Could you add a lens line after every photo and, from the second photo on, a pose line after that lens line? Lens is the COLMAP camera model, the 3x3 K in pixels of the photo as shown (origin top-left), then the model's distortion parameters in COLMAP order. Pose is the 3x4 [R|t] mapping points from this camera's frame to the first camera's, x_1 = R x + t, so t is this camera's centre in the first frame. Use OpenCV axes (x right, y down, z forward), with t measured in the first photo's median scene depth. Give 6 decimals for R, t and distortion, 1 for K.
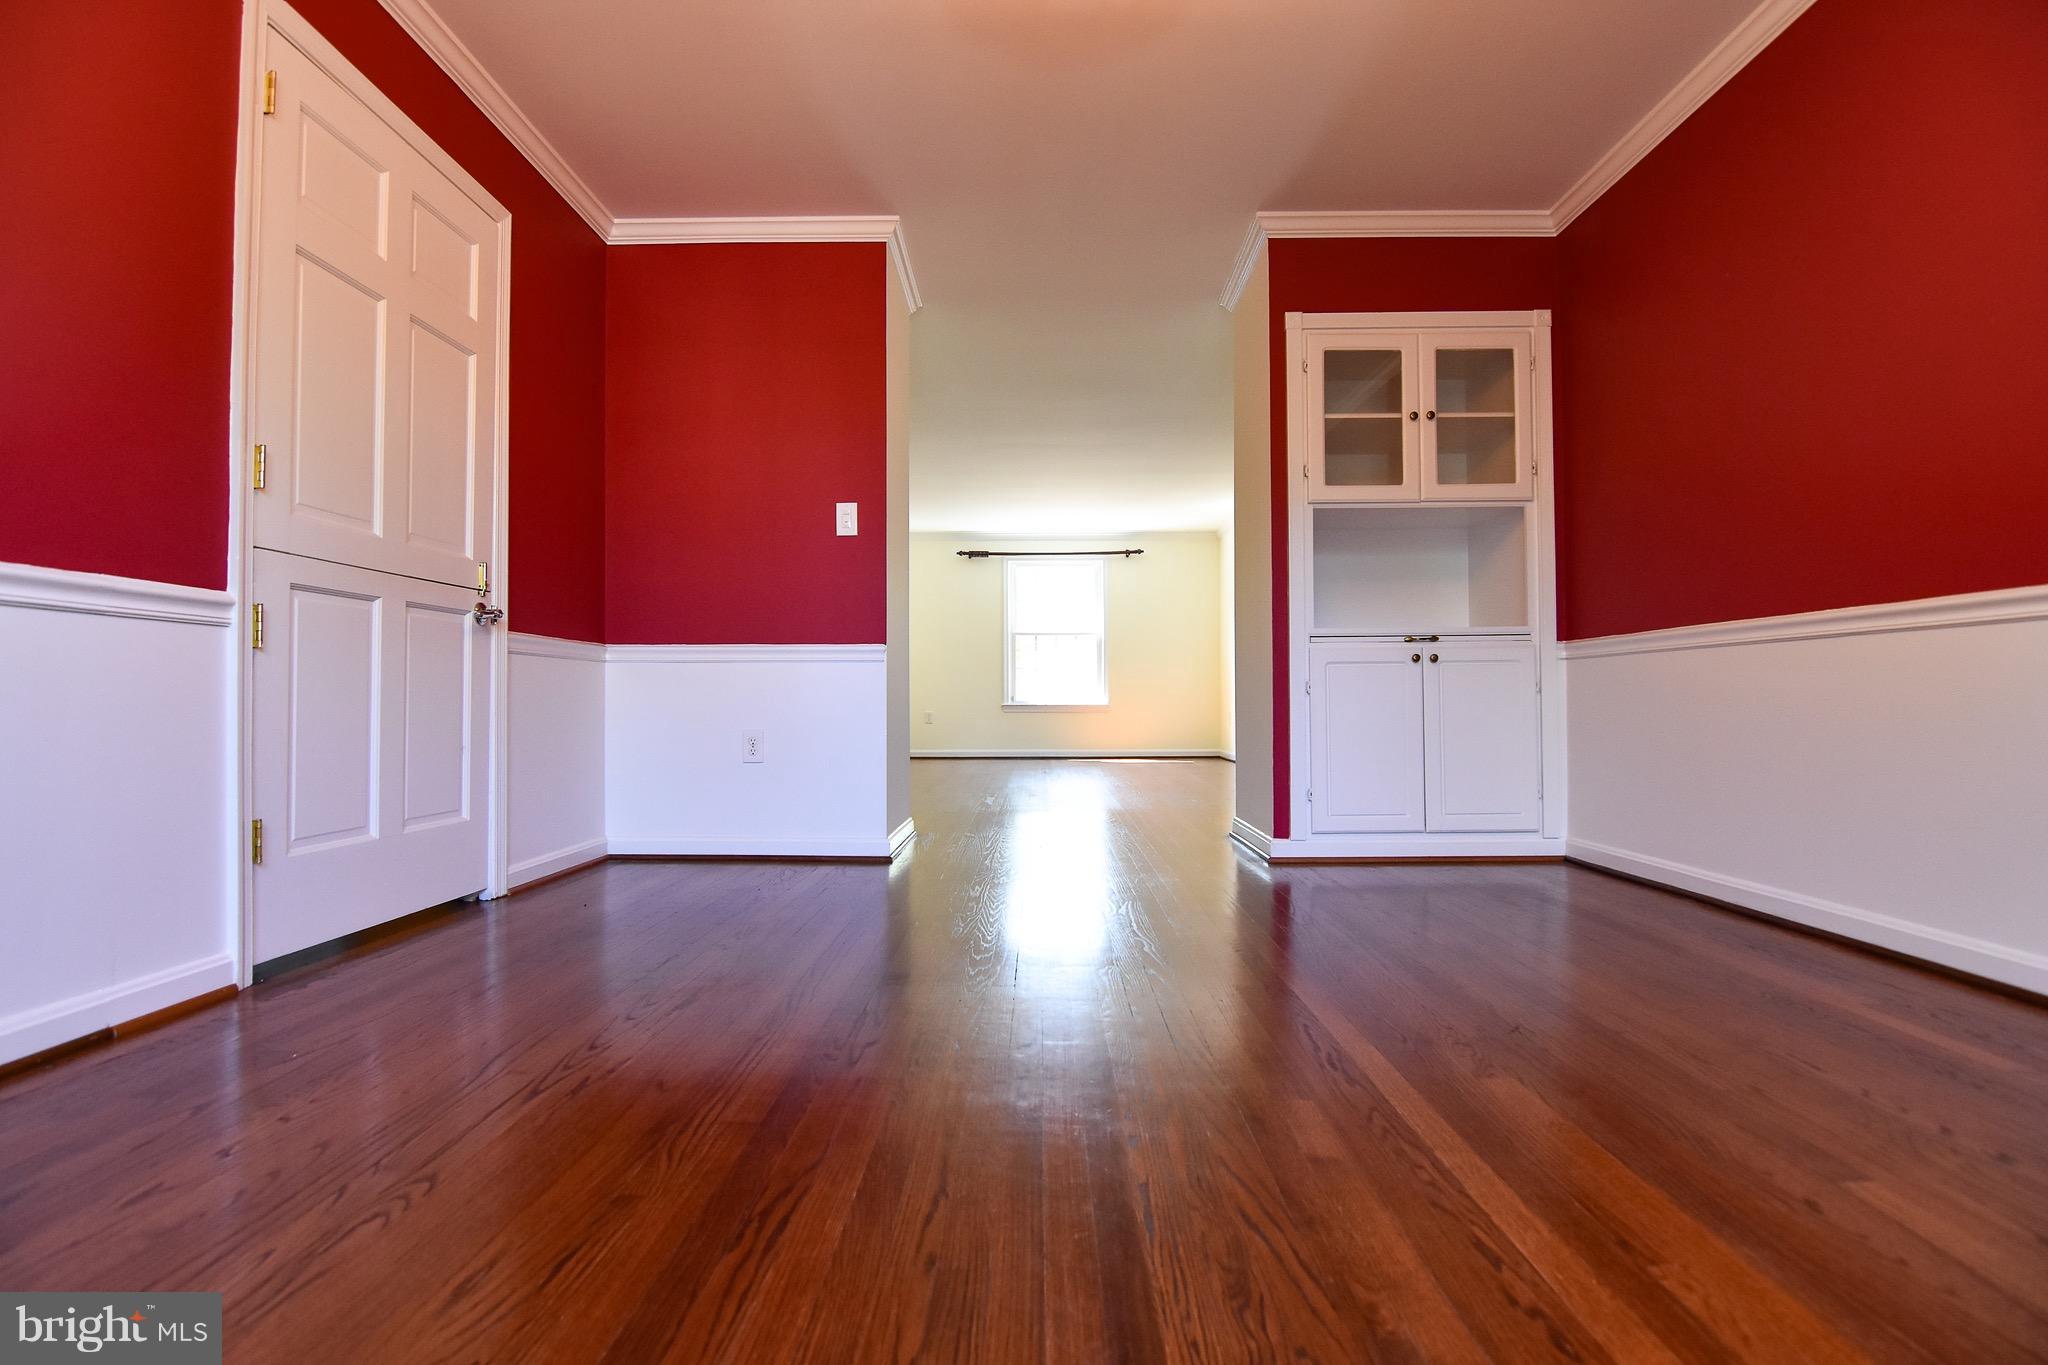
lens RADIAL K [[992.0, 0, 1026.2], [0, 992.0, 687.7], [0, 0, 1]] dist [-0.012976, -0.004389]
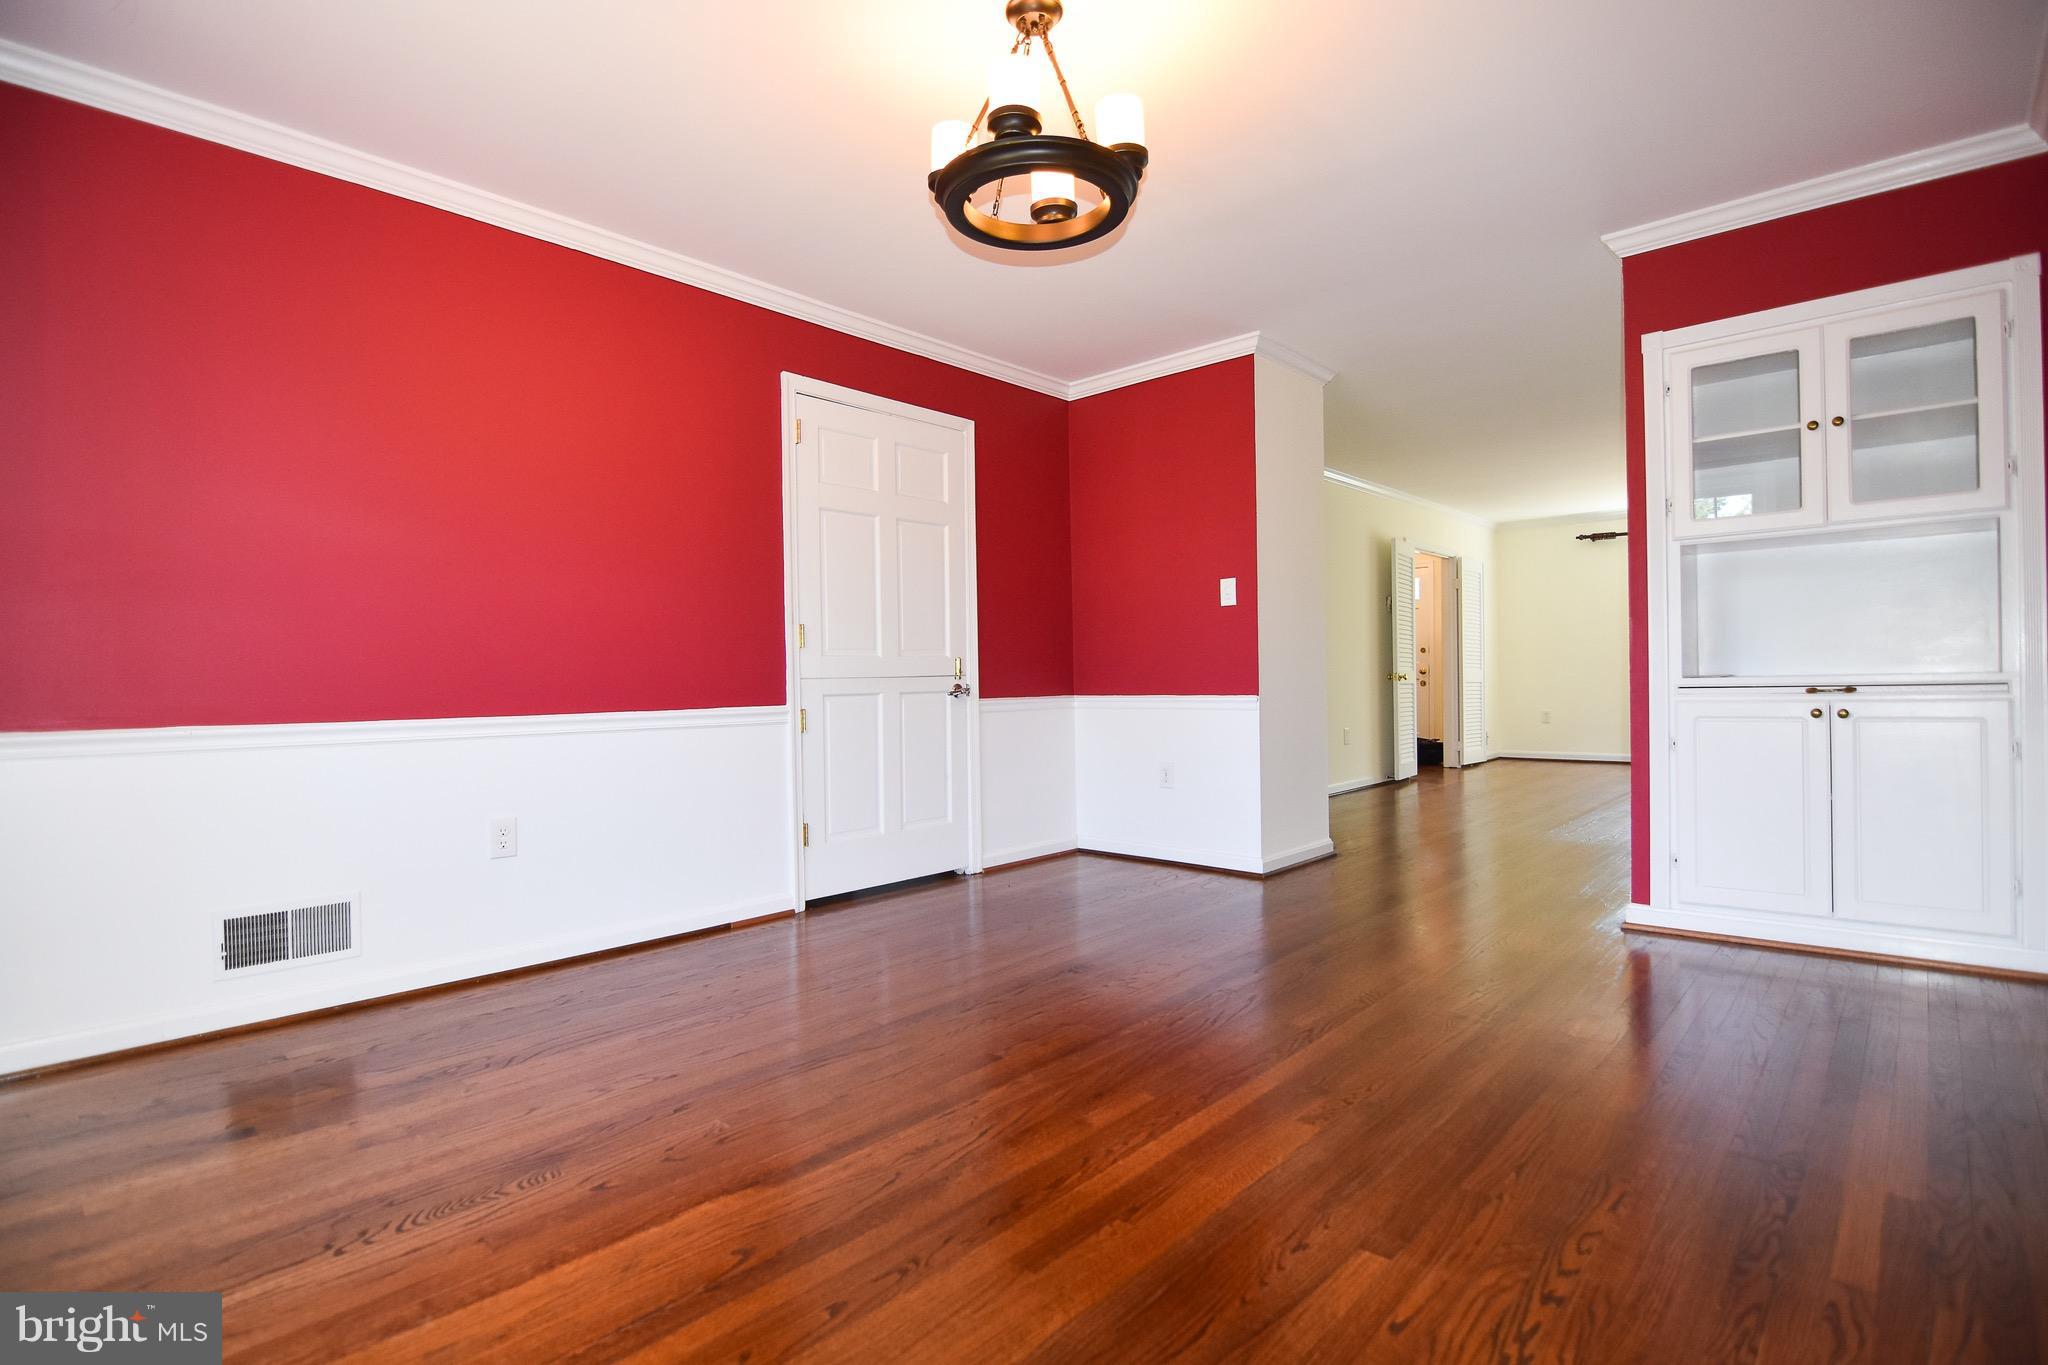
lens RADIAL K [[992.0, 0, 1022.2], [0, 992.0, 682.6], [0, 0, 1]] dist [-0.012976, -0.004389]
pose [[0.748369, -0.008475, -0.663228, 0.532108], [0.025576, 0.999543, 0.016088, -0.104642], [0.662789, -0.029002, 0.748244, -0.093232]]
